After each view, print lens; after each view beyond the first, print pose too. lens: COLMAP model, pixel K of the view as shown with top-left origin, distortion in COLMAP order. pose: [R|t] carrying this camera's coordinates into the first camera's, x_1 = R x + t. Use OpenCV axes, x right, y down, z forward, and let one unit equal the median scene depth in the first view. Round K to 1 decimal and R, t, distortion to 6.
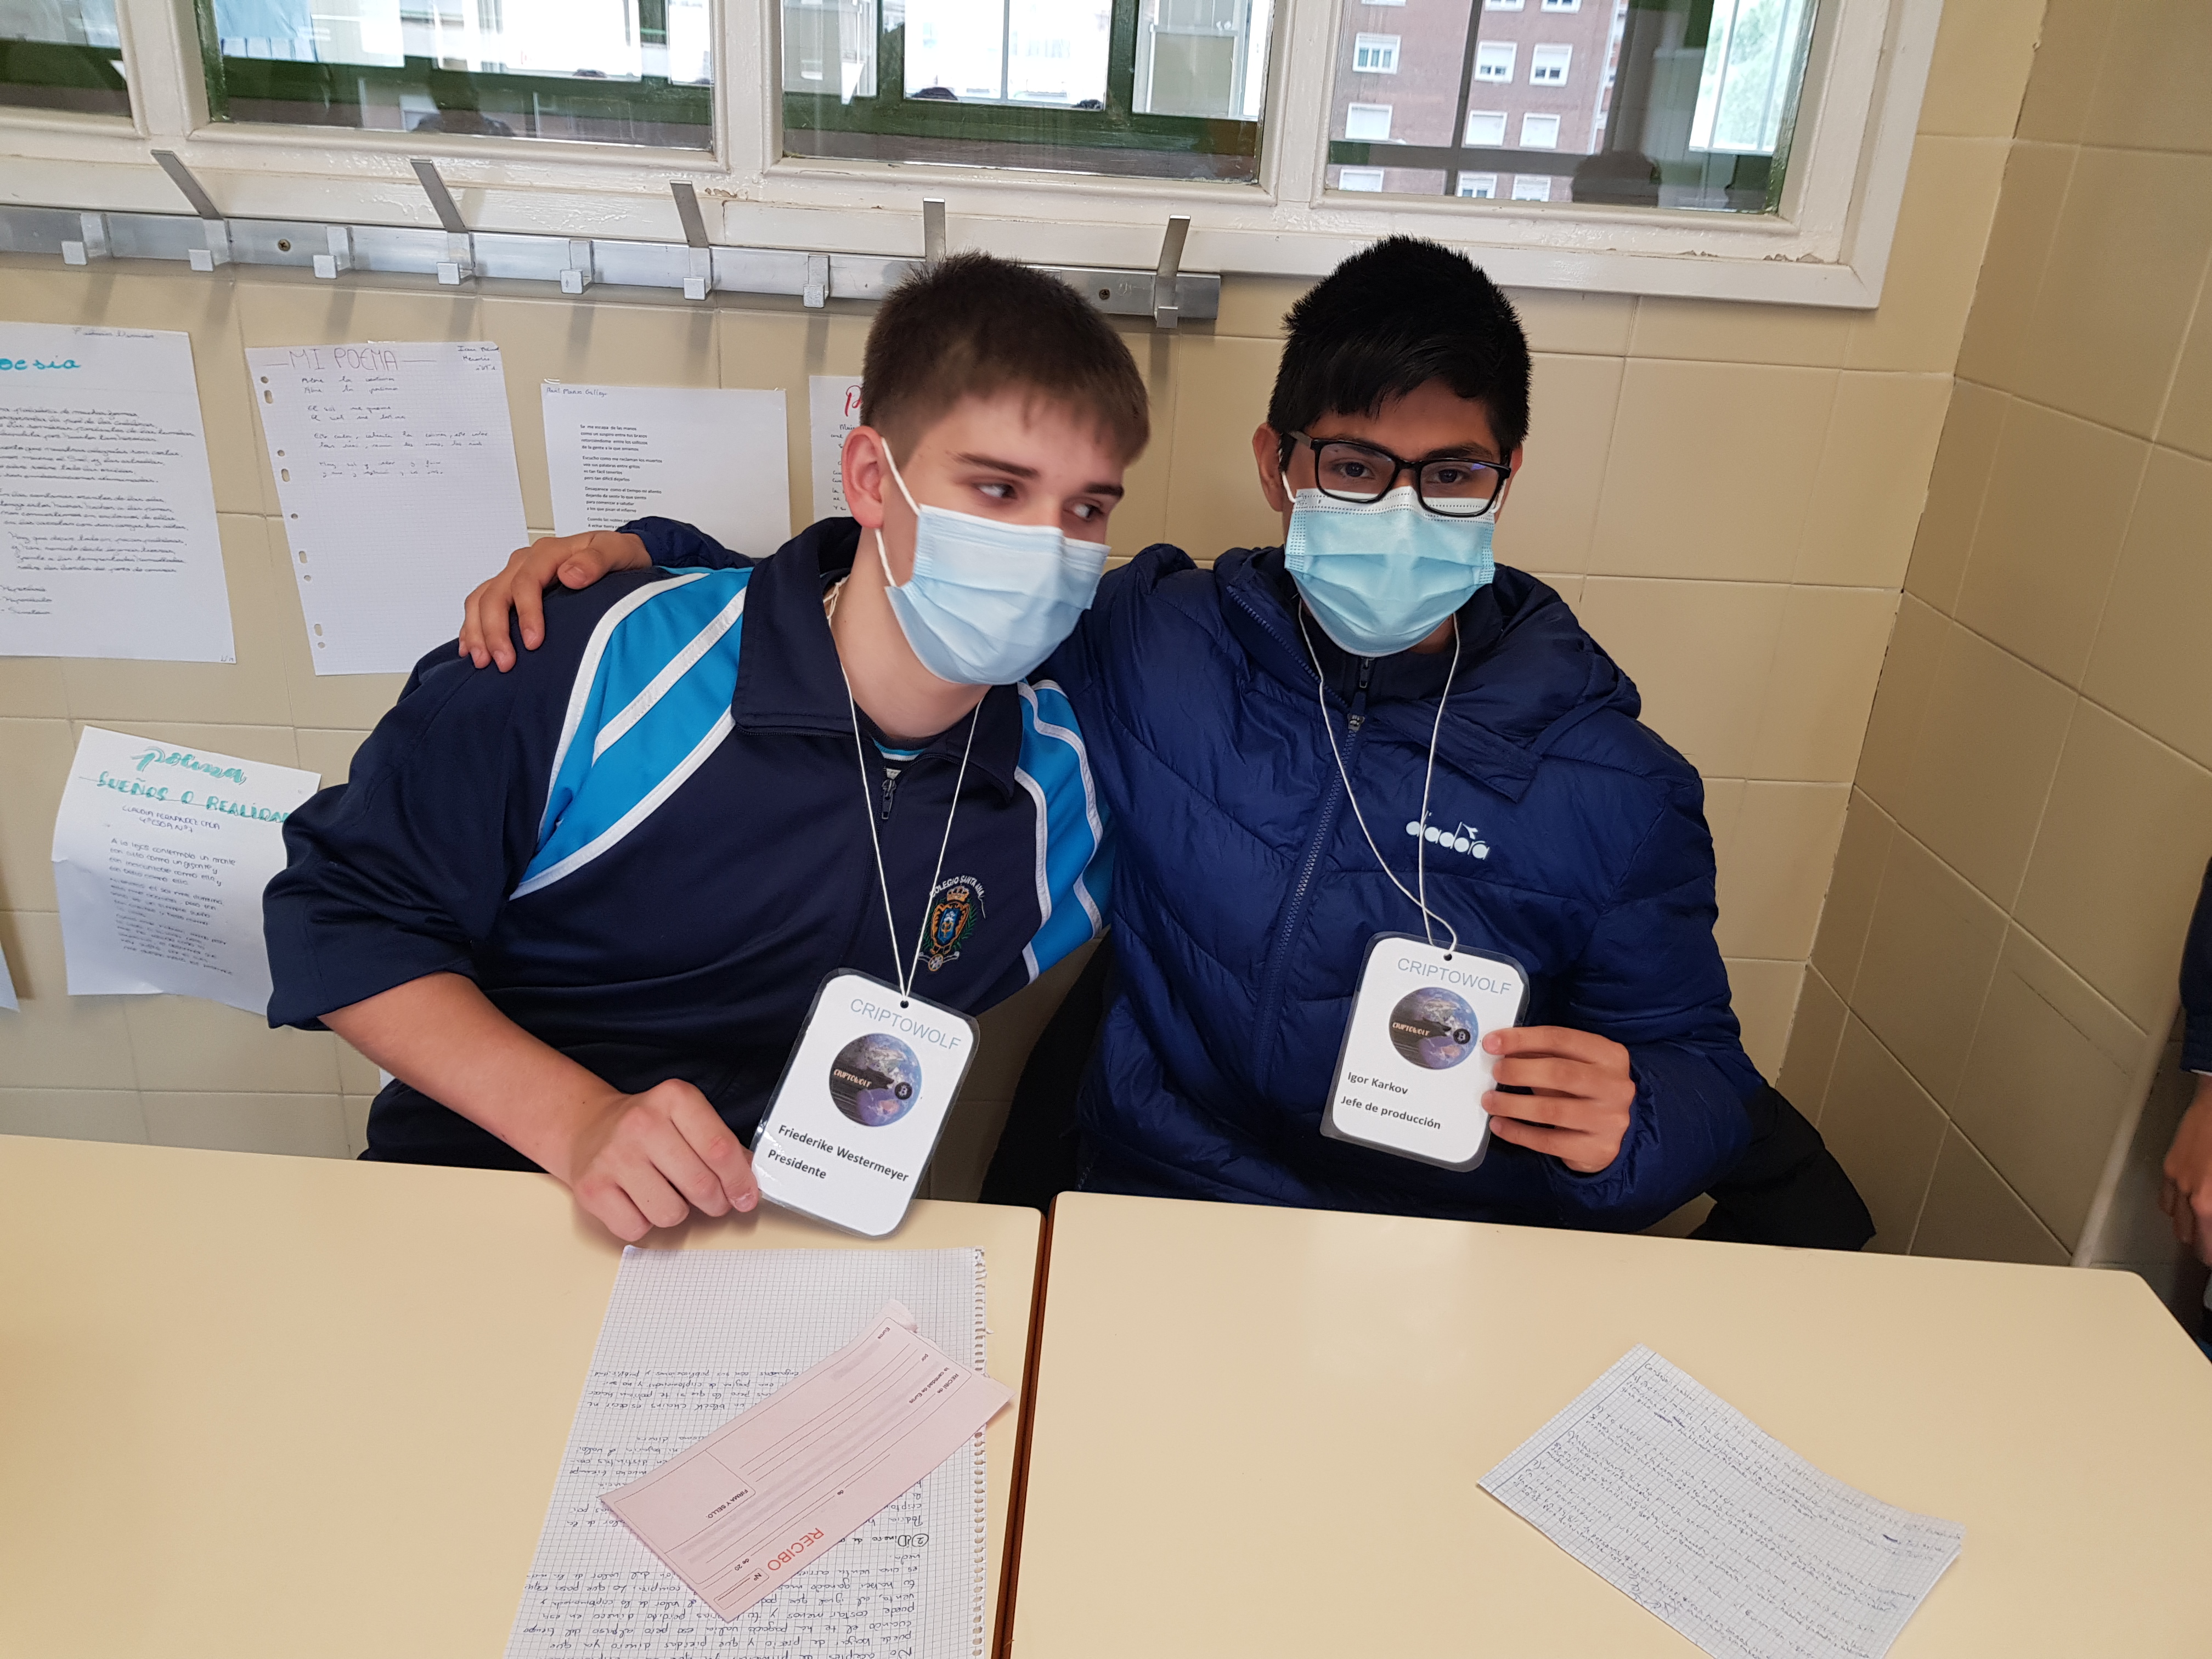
lens RADIAL K [[1724.5, 0, 1106.0], [0, 1724.5, 829.5], [0, 0, 1]] dist [0.001183, -0.008847]
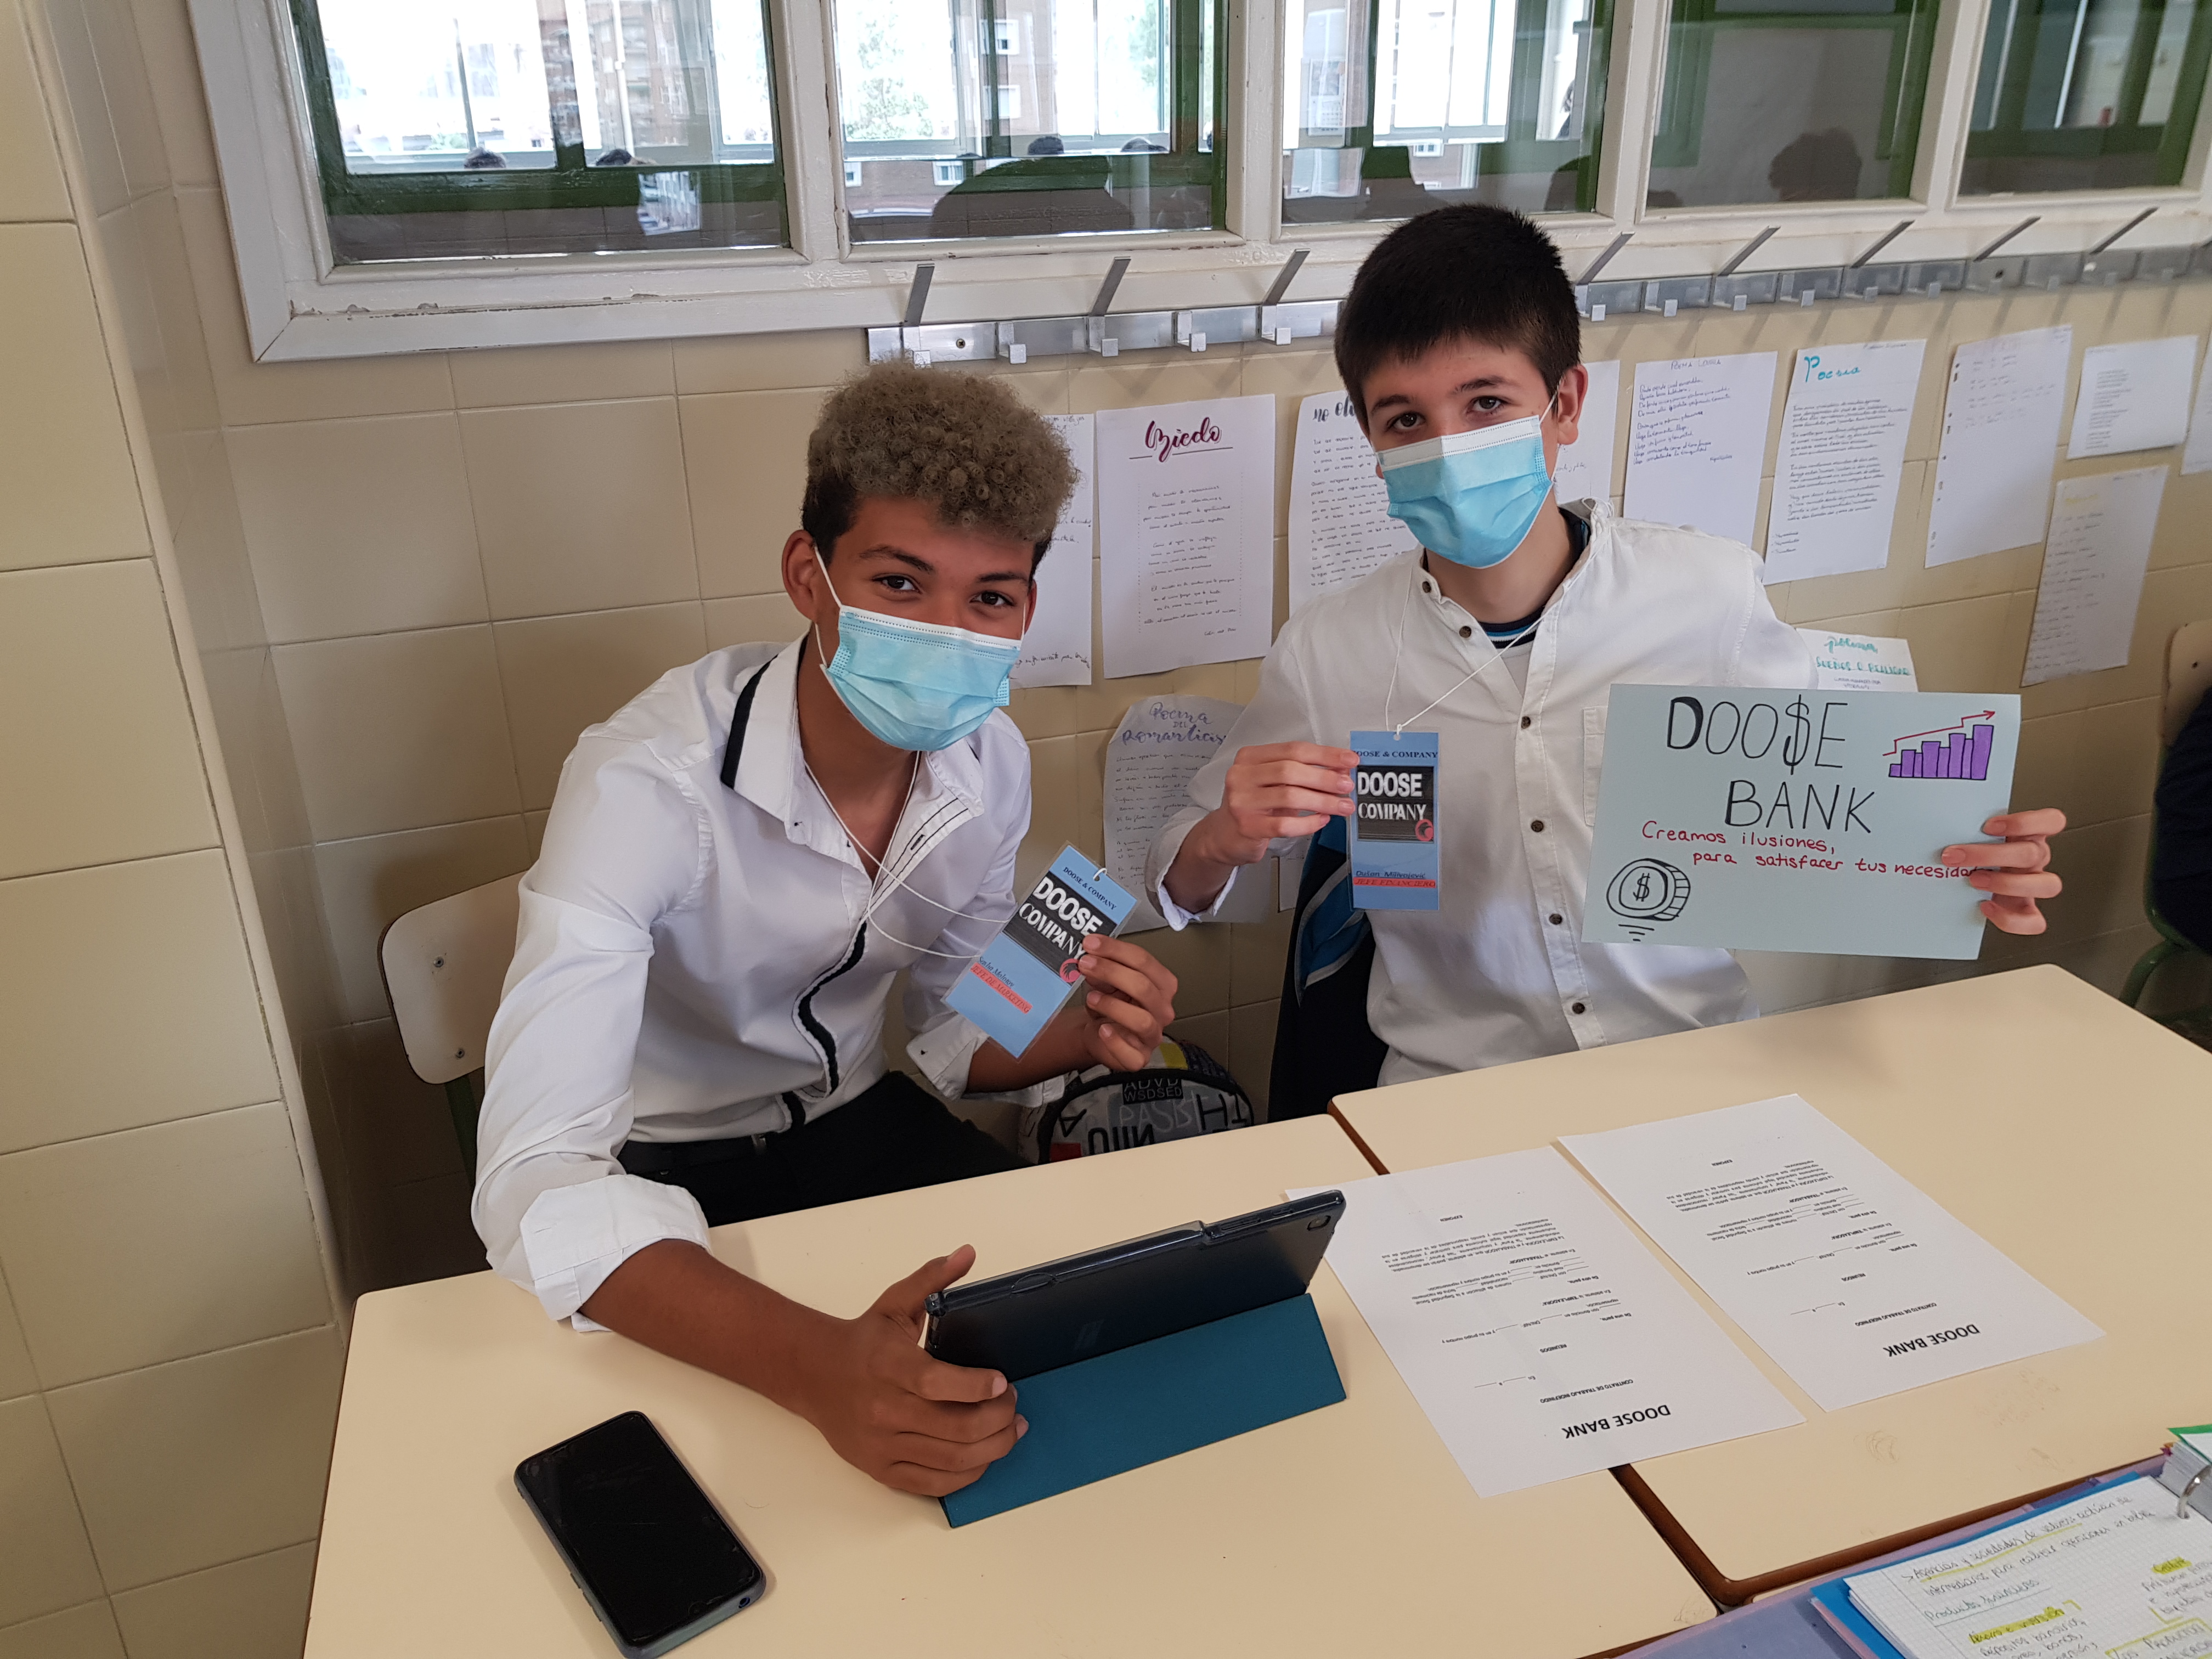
lens RADIAL K [[1668.4, 0, 1106.0], [0, 1668.4, 829.5], [0, 0, 1]] dist [0.006189, -0.017739]
pose [[0.941646, -0.197778, 0.272371, -1.543557], [0.202239, 0.979264, 0.011893, -0.029127], [-0.269076, 0.043886, 0.962119, -0.172629]]
